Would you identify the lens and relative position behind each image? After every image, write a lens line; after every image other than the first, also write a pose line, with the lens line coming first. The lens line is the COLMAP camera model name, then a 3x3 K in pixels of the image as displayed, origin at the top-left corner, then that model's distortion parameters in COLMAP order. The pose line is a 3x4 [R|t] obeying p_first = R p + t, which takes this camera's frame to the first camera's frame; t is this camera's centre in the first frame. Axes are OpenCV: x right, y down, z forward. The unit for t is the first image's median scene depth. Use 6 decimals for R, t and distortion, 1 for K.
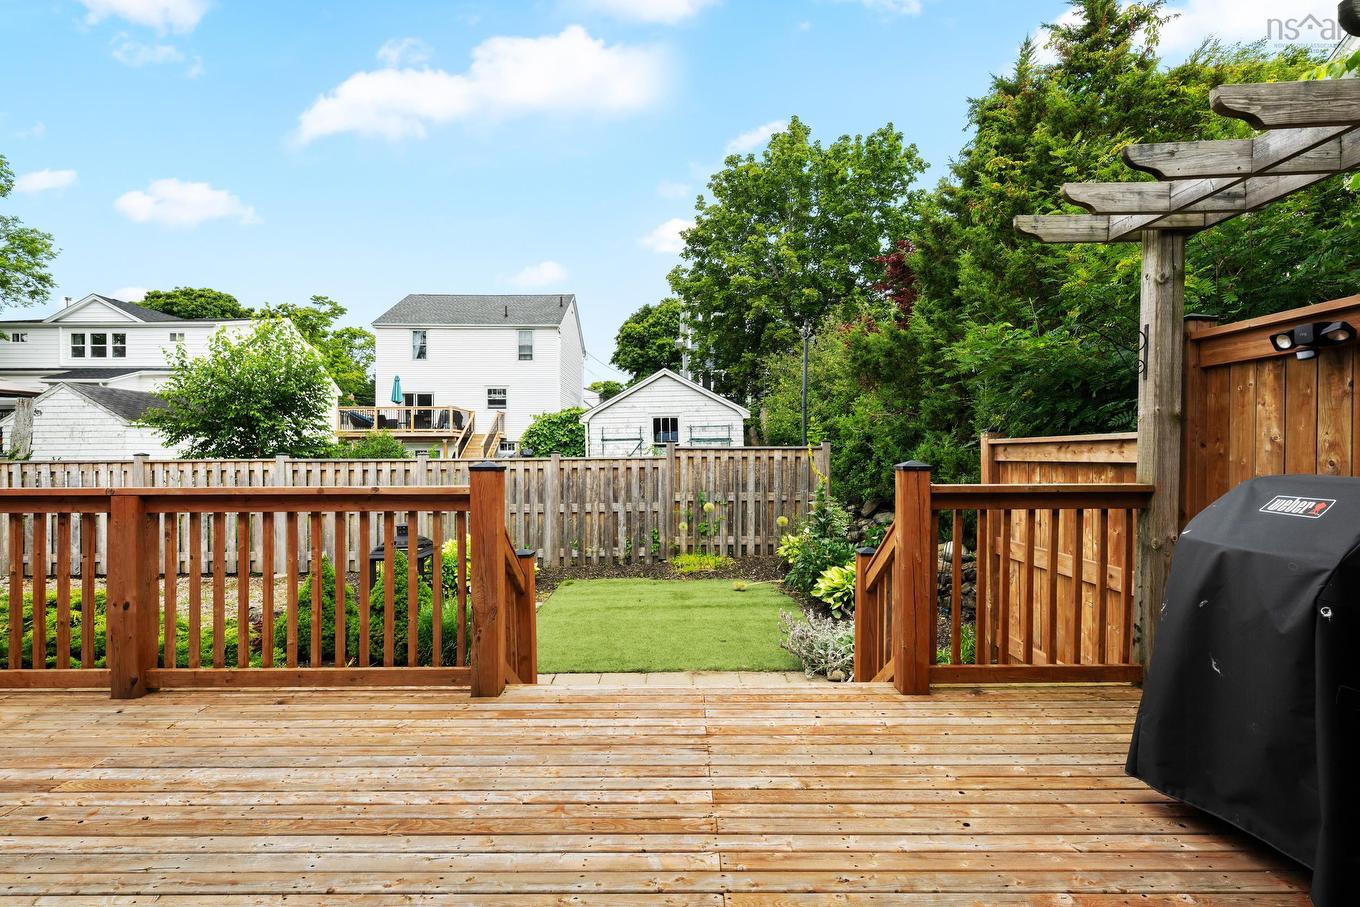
lens RADIAL K [[608.9, 0, 680.0], [0, 608.9, 453.5], [0, 0, 1]] dist [0.002145, 0.000398]
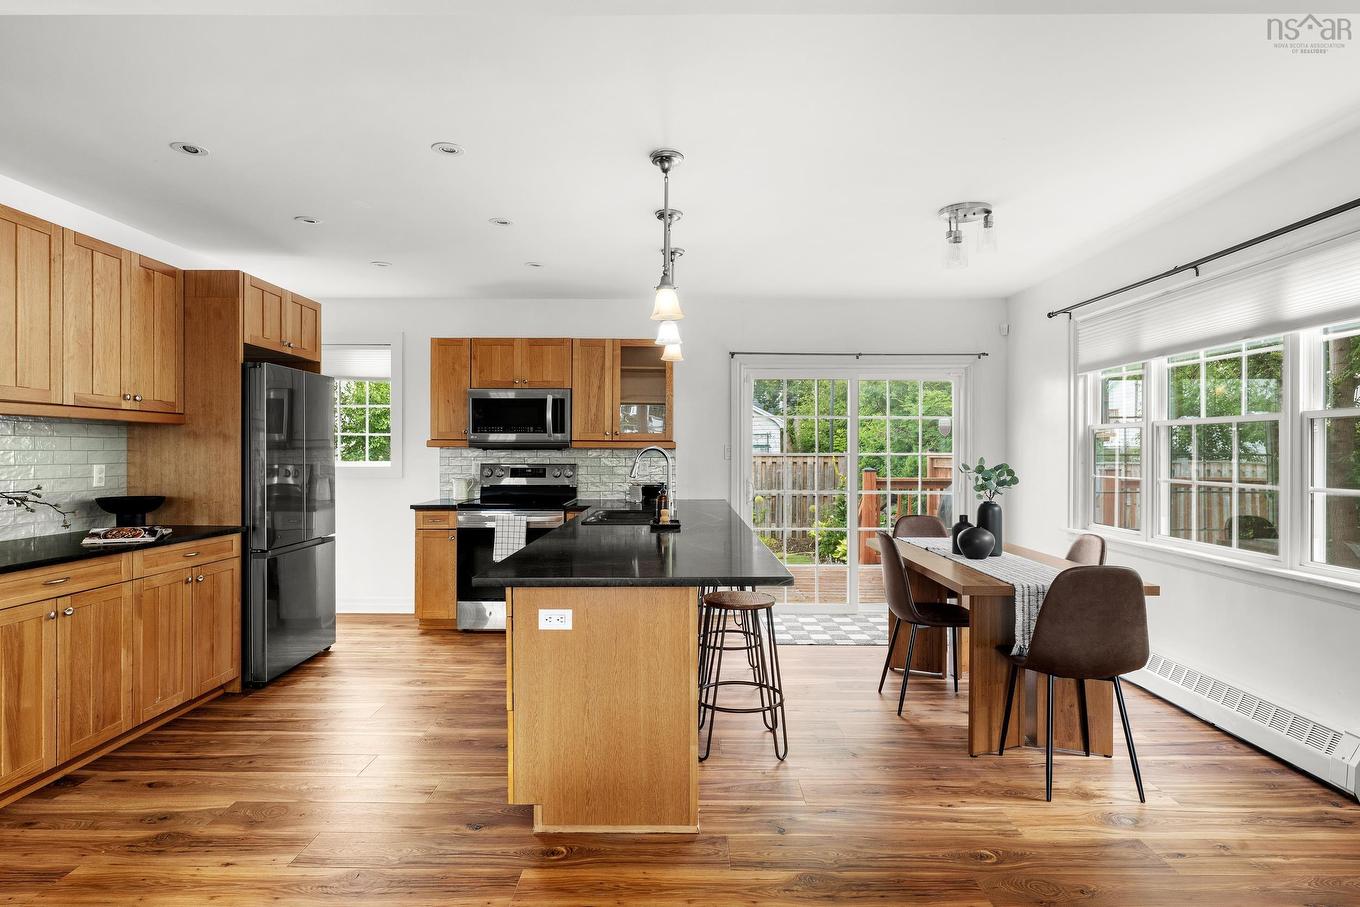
lens RADIAL K [[738.8, 0, 680.0], [0, 738.8, 453.5], [0, 0, 1]] dist [-0.000580, 0.000718]
pose [[0.999899, 0.004370, -0.013488, -0.095195], [-0.004360, 0.999990, 0.000828, -0.012935], [0.013492, -0.000769, 0.999909, -0.574493]]
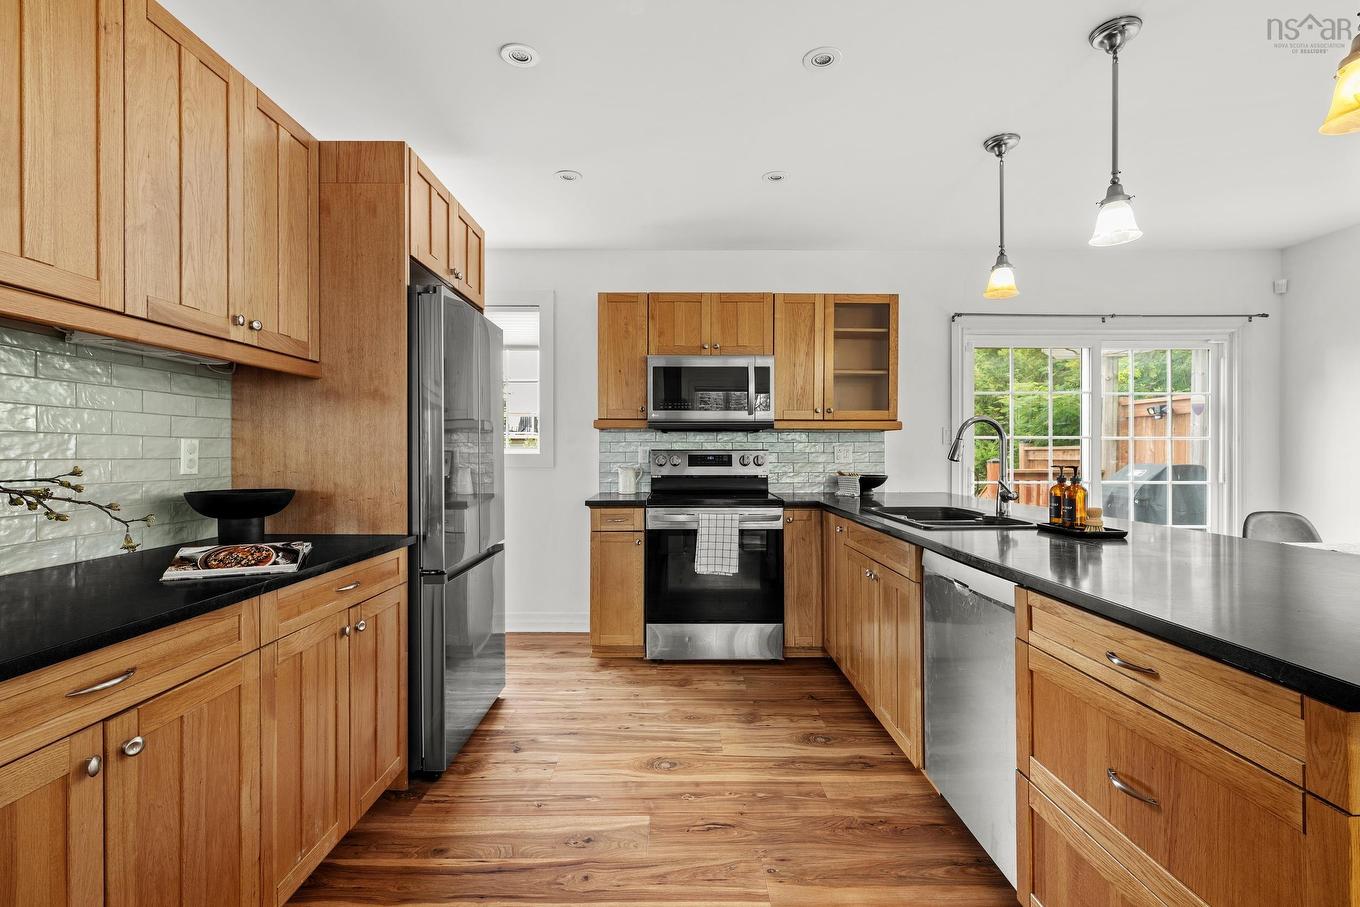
lens RADIAL K [[626.4, 0, 680.0], [0, 626.4, 453.5], [0, 0, 1]] dist [0.000260, 0.000047]
pose [[0.999998, 0.001068, -0.001676, -0.239761], [-0.001069, 0.999999, -0.000967, -0.001065], [0.001675, 0.000969, 0.999998, -0.401103]]
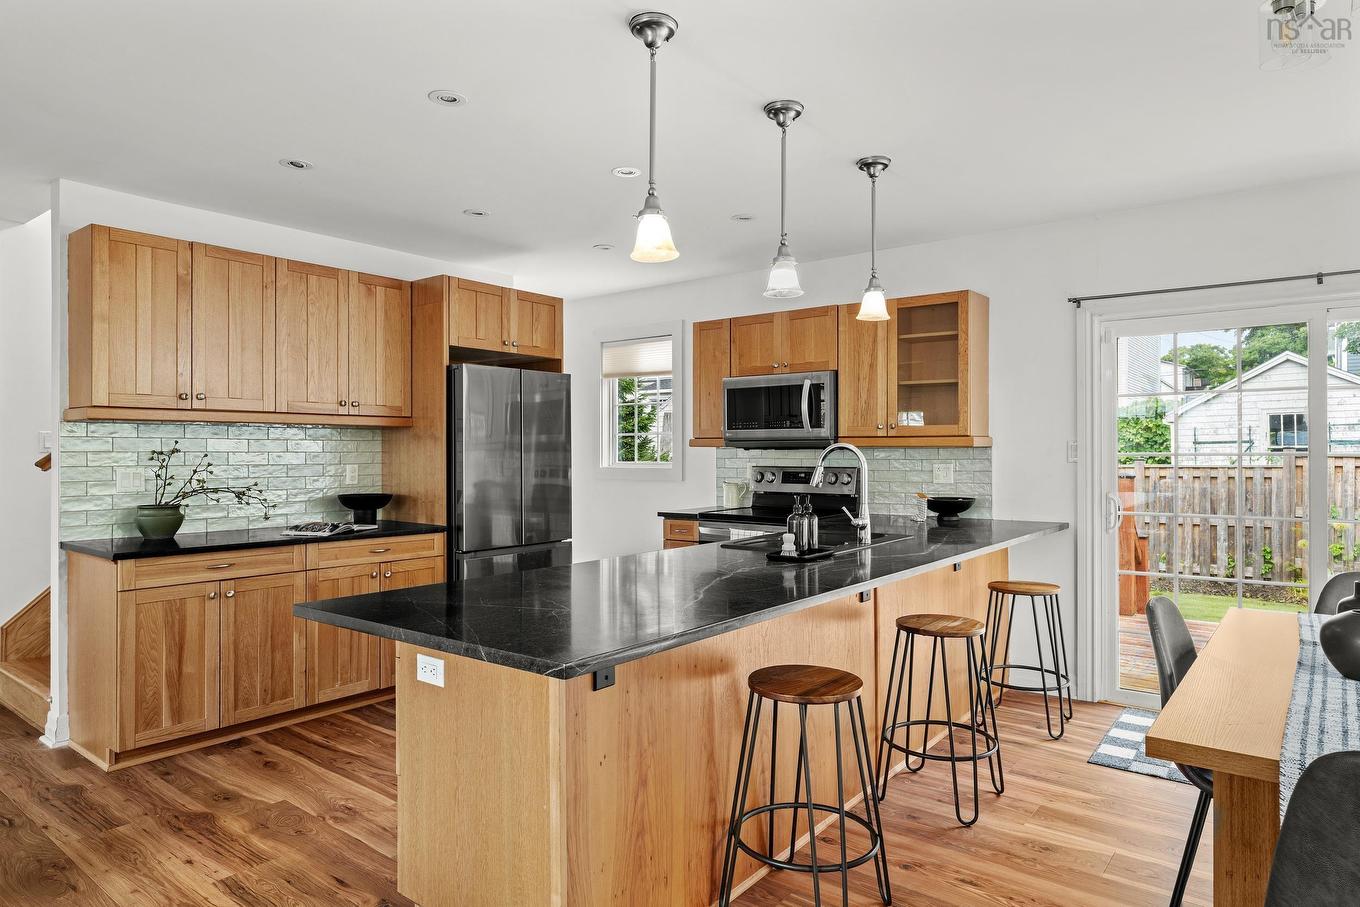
lens RADIAL K [[821.9, 0, 680.0], [0, 821.9, 453.5], [0, 0, 1]] dist [0.001295, -0.000329]
pose [[0.778311, 0.002136, -0.627876, 0.044109], [-0.000953, 0.999997, 0.002220, -0.013279], [0.627879, -0.001129, 0.778310, -0.450265]]
